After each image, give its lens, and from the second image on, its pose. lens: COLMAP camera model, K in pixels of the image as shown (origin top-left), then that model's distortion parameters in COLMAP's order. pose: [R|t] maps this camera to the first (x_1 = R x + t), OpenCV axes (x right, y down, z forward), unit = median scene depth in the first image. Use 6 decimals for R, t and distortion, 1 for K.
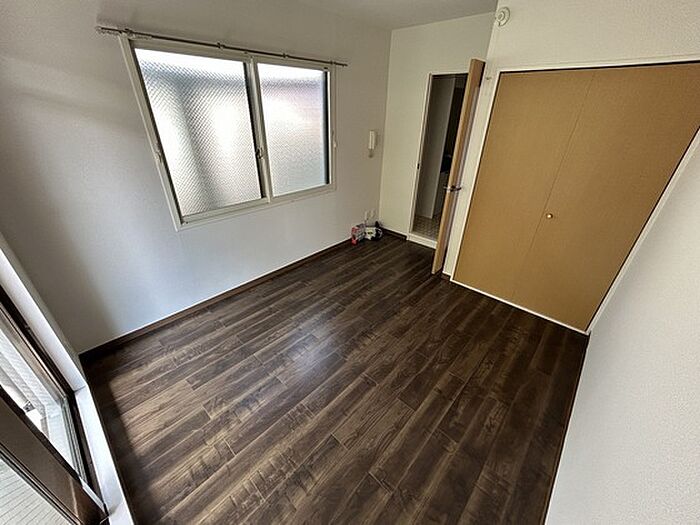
lens RADIAL K [[282.5, 0, 348.2], [0, 282.5, 264.4], [0, 0, 1]] dist [0.001111, 0.000267]
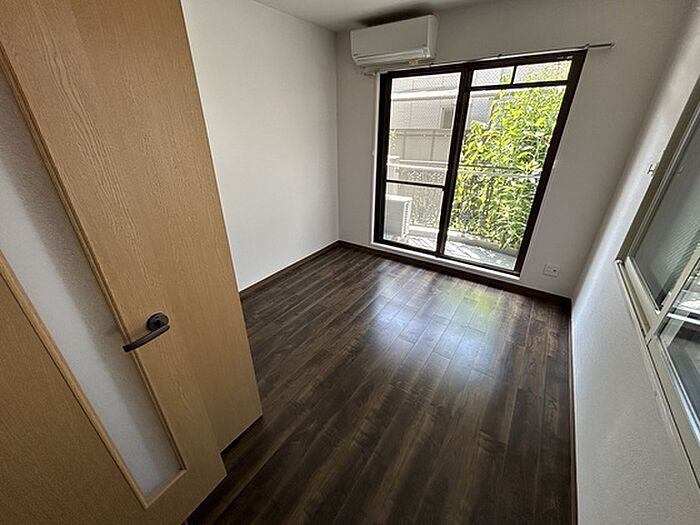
lens RADIAL K [[282.5, 0, 348.2], [0, 282.5, 264.4], [0, 0, 1]] dist [0.001111, 0.000267]
pose [[-0.990162, 0.047764, -0.131519, 0.165981], [-0.080031, 0.577688, 0.812325, -0.545412], [0.114777, 0.814859, -0.568182, 1.086935]]
